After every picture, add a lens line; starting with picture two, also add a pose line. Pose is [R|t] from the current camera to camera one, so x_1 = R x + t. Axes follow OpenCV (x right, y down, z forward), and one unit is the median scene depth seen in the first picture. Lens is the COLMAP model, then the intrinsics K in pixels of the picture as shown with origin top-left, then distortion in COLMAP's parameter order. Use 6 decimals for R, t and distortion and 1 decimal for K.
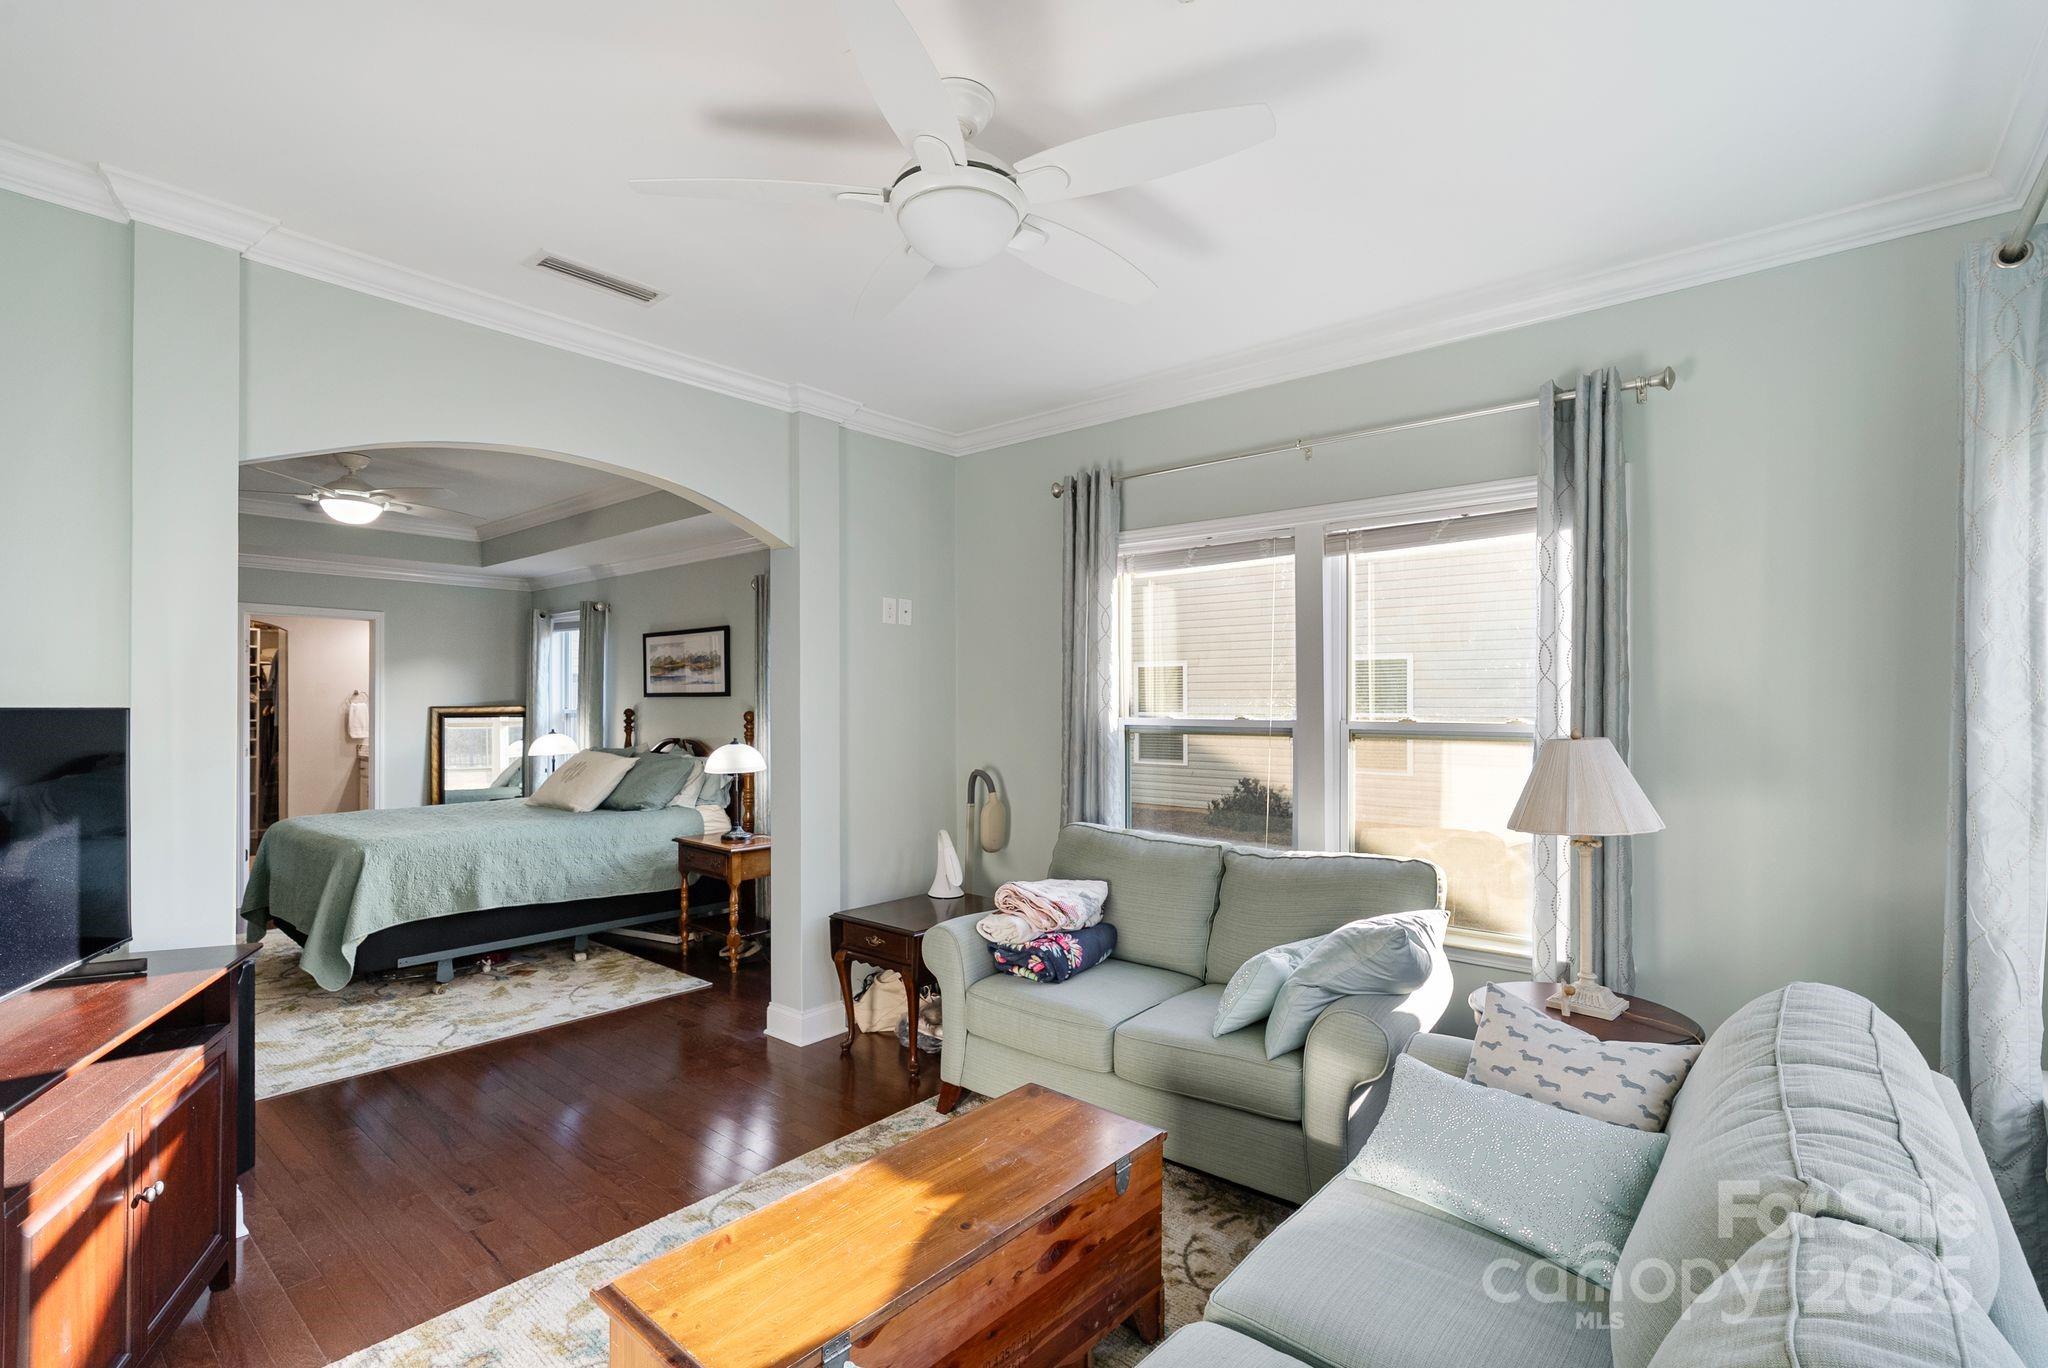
lens RADIAL K [[939.8, 0, 1022.4], [0, 939.8, 701.2], [0, 0, 1]] dist [-0.003756, -0.000305]
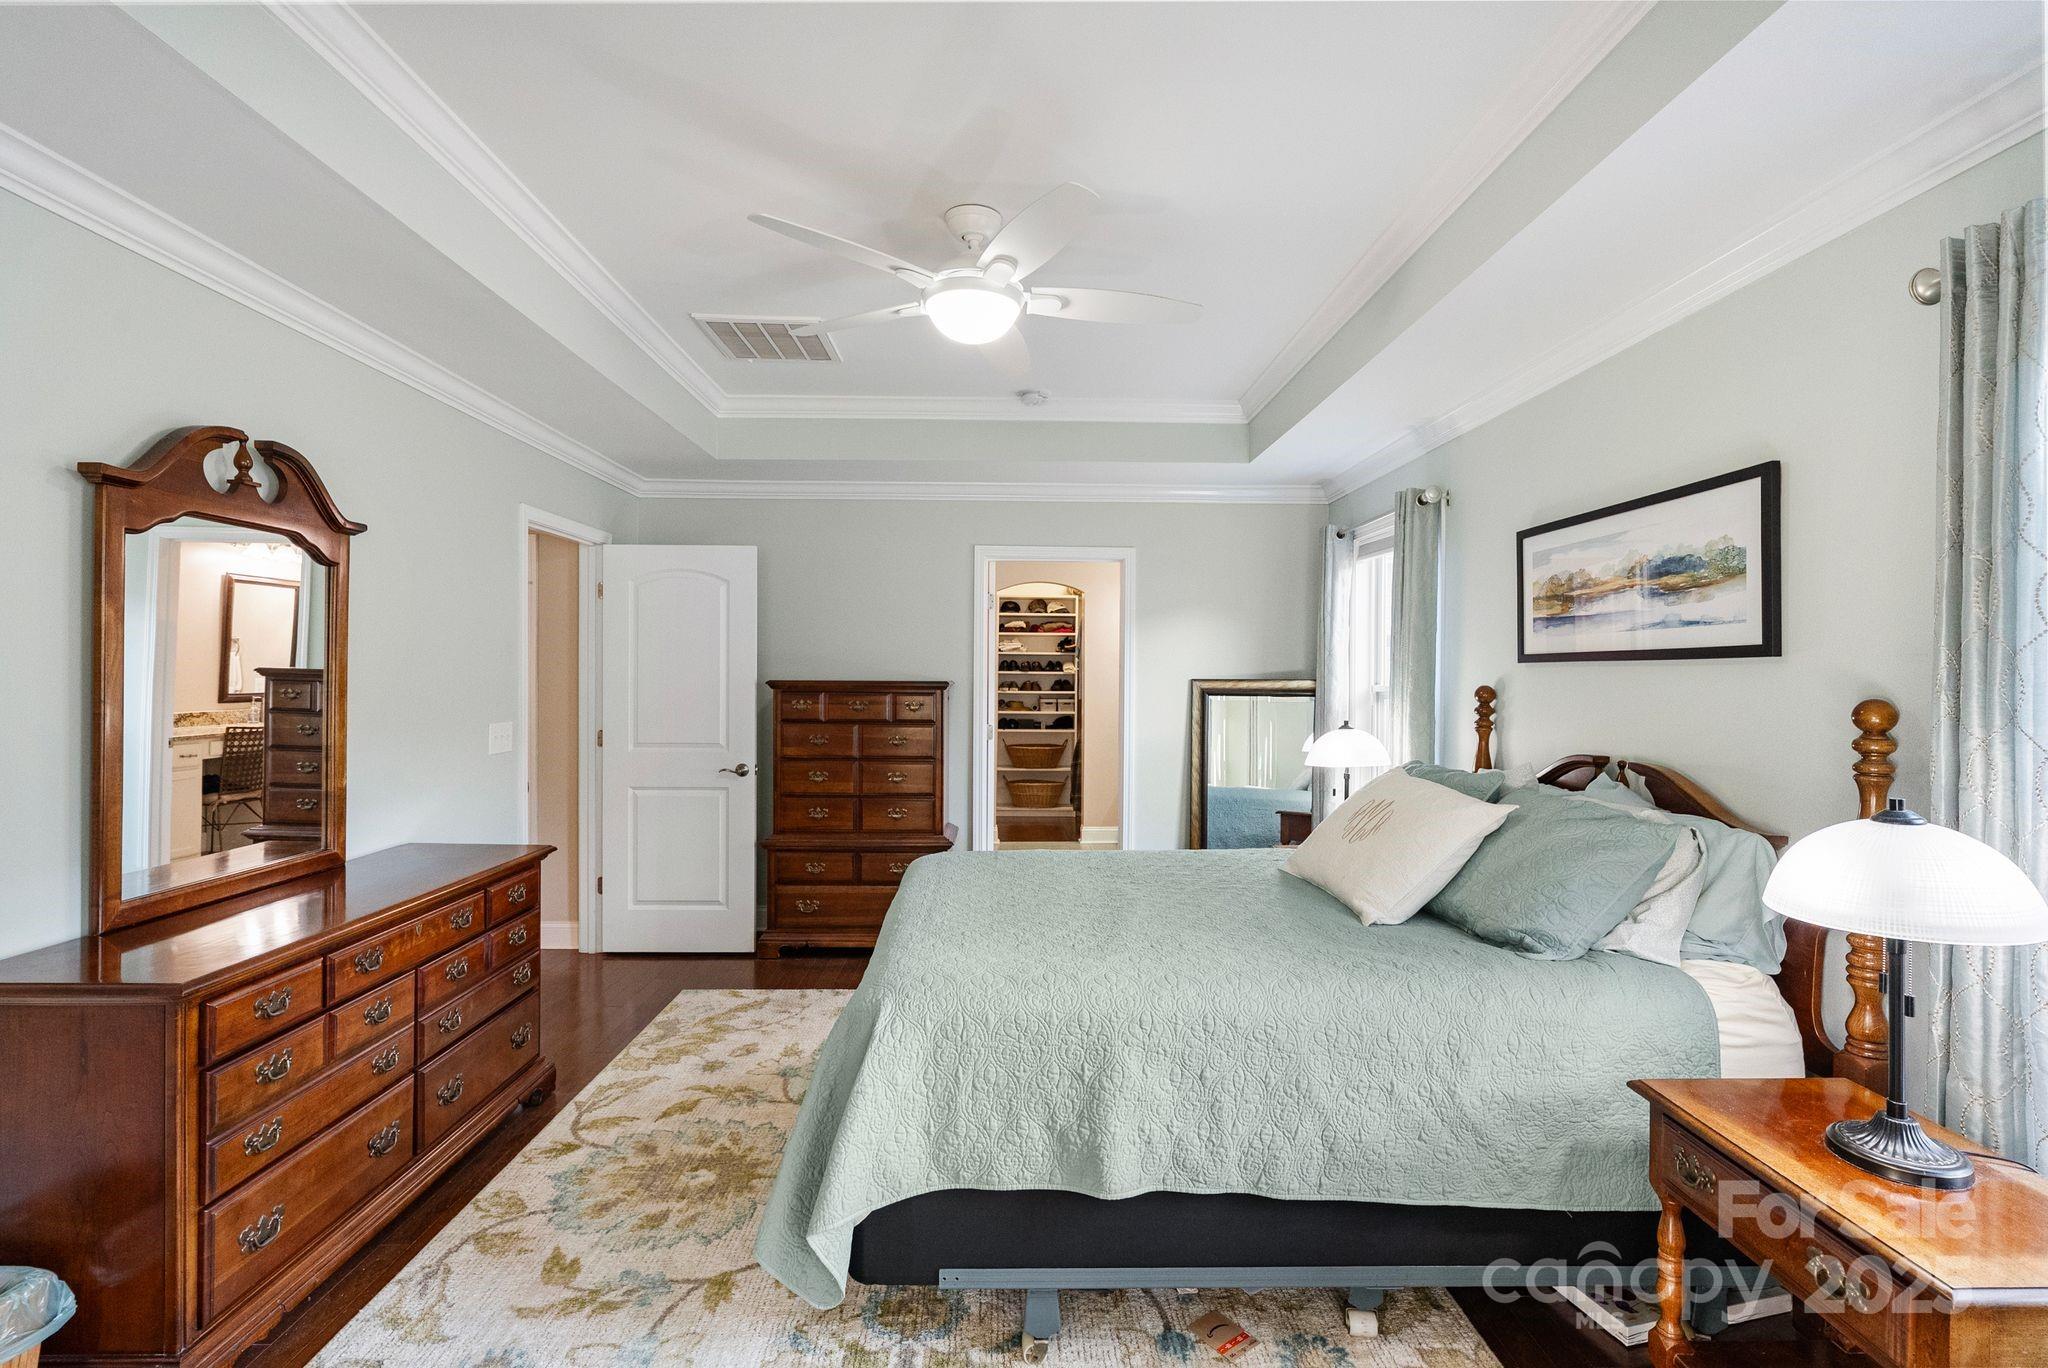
lens RADIAL K [[939.8, 0, 1022.5], [0, 939.8, 680.3], [0, 0, 1]] dist [-0.003756, -0.000305]
pose [[0.666868, 0.008006, -0.745133, -0.236238], [-0.005091, 0.999968, 0.006188, 0.003321], [0.745158, -0.000333, 0.666887, 0.541170]]
